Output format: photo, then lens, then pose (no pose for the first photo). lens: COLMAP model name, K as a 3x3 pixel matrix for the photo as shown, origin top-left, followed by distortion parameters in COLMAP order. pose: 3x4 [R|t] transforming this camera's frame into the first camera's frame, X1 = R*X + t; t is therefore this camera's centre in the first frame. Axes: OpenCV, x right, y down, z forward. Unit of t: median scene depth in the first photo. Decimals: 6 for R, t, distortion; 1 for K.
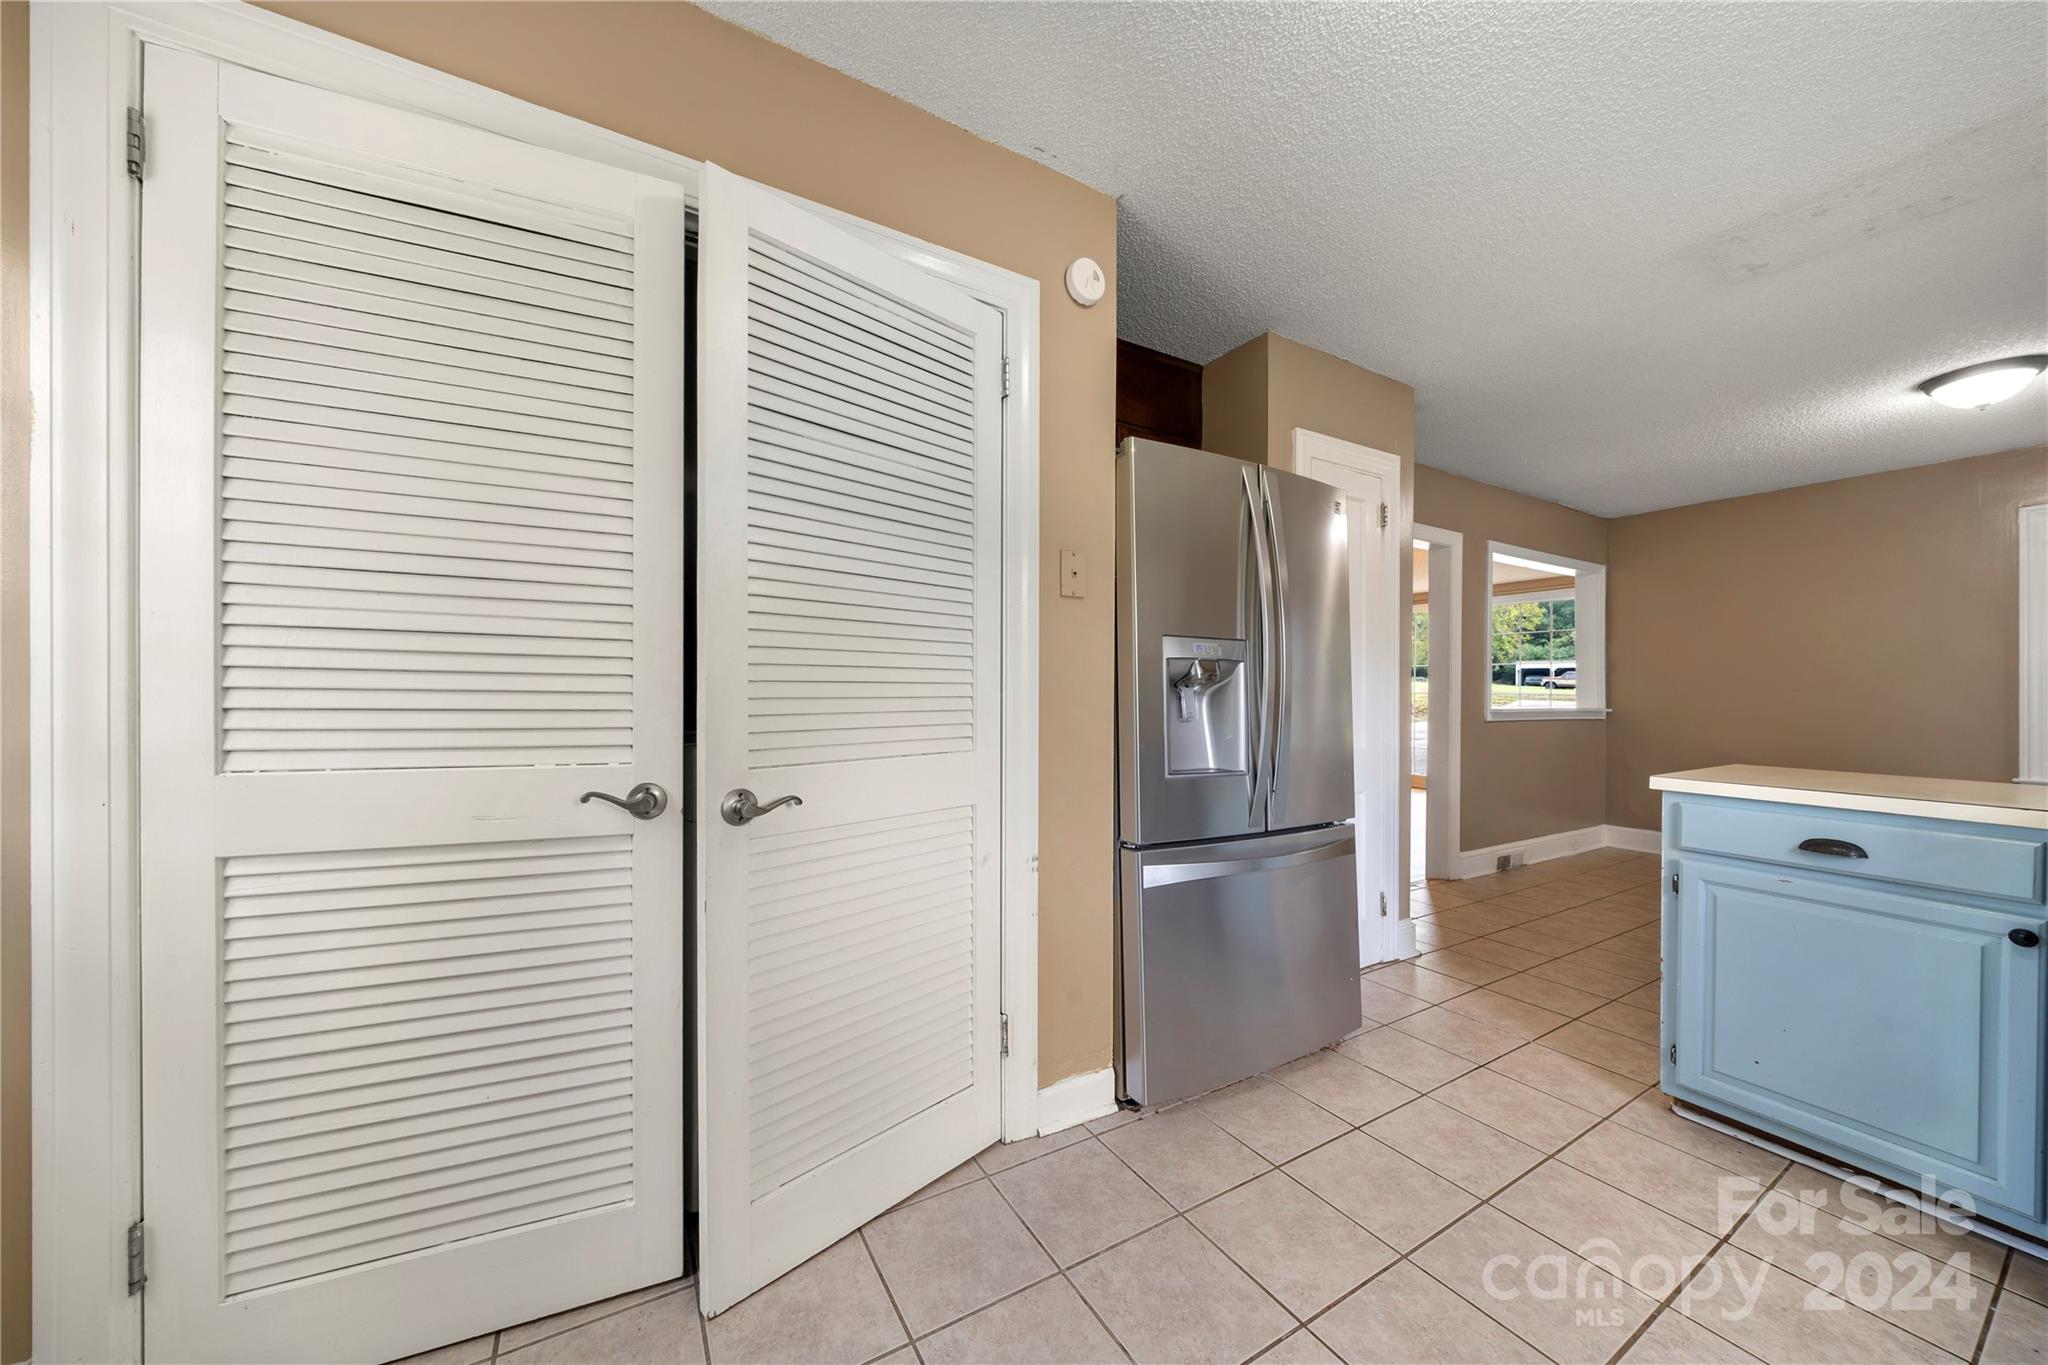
lens RADIAL K [[706.5, 0, 995.3], [0, 706.5, 683.5], [0, 0, 1]] dist [-0.006209, -0.000549]
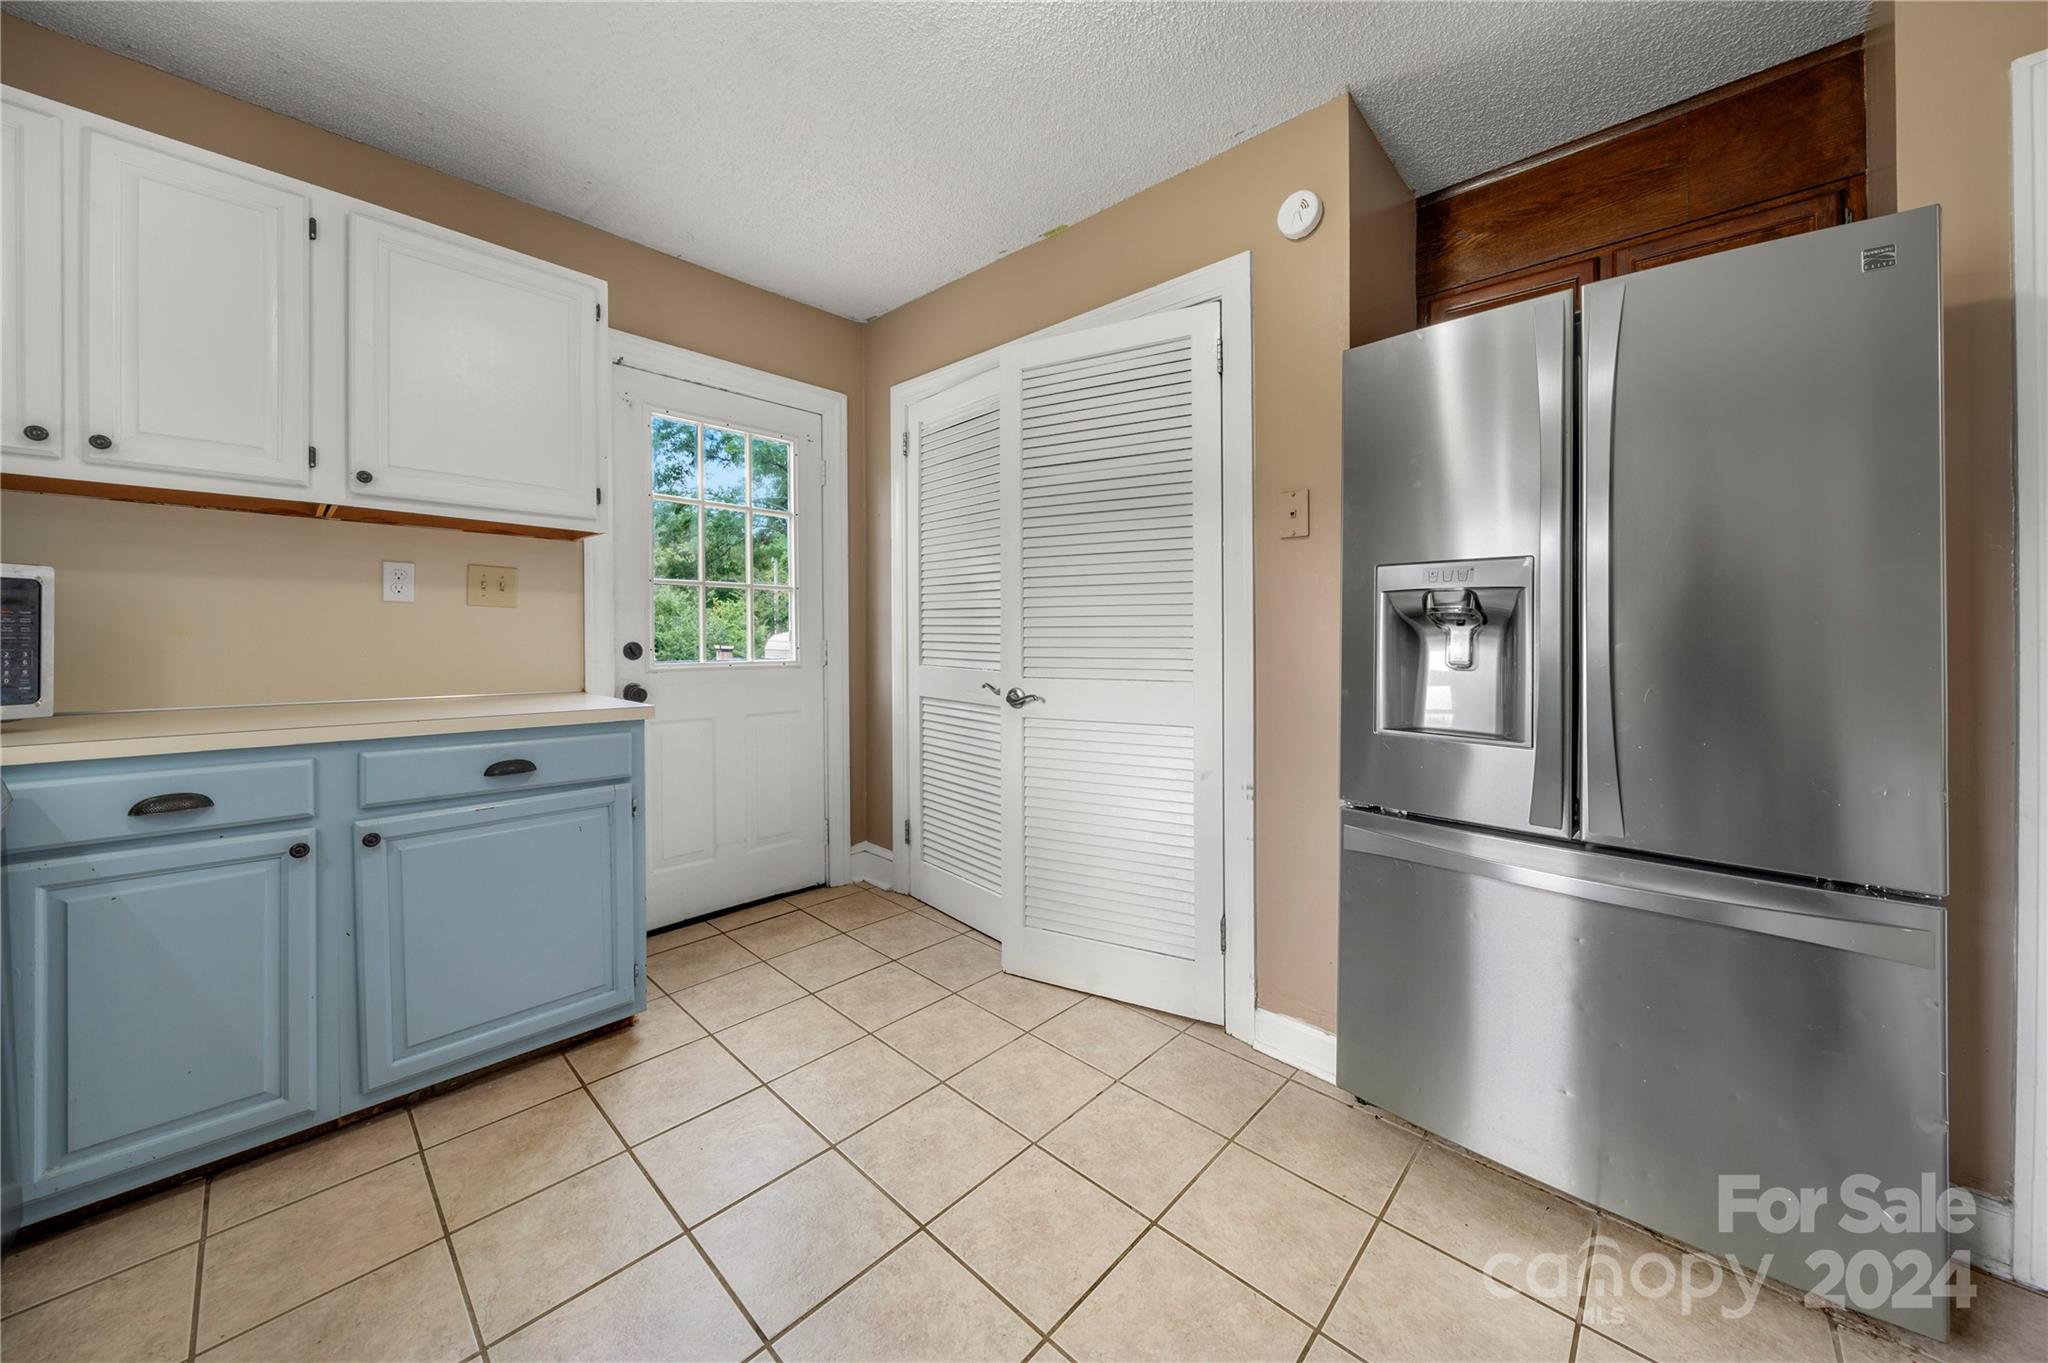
lens RADIAL K [[706.5, 0, 1009.8], [0, 706.5, 635.2], [0, 0, 1]] dist [-0.006209, -0.000549]
pose [[0.280791, -0.005409, -0.959754, 0.661303], [0.009066, 0.999954, -0.002984, 0.009918], [0.959726, -0.007863, 0.280827, 0.231916]]
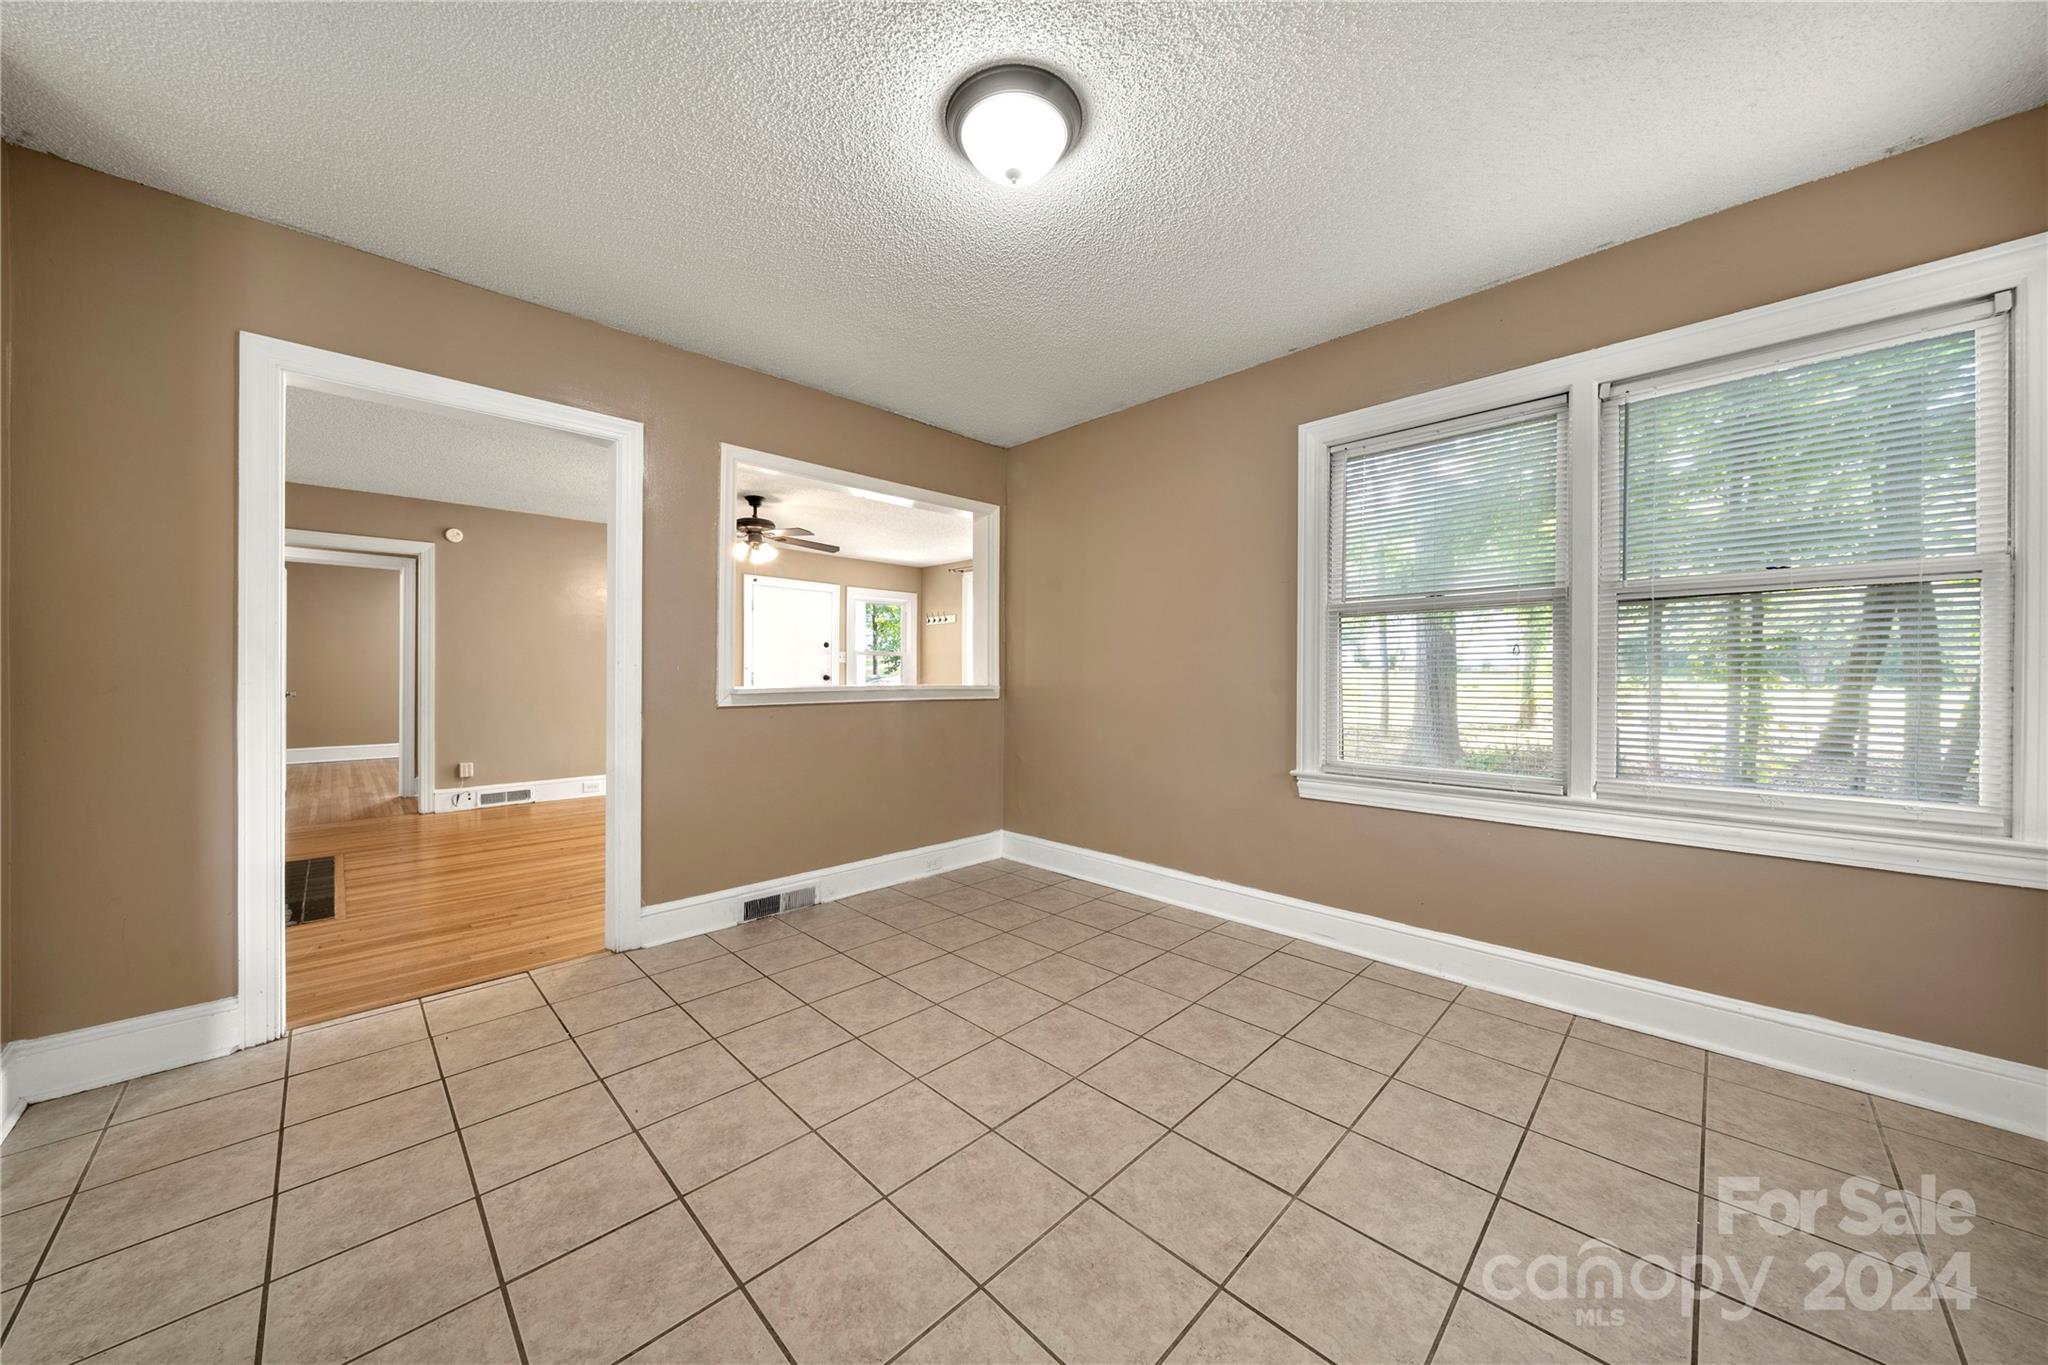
lens RADIAL K [[706.5, 0, 1028.0], [0, 706.5, 677.8], [0, 0, 1]] dist [-0.006209, -0.000549]
pose [[0.961178, -0.007359, 0.275830, 1.489526], [0.000557, 0.999694, 0.024729, 0.014272], [-0.275928, -0.023615, 0.960888, 0.478128]]
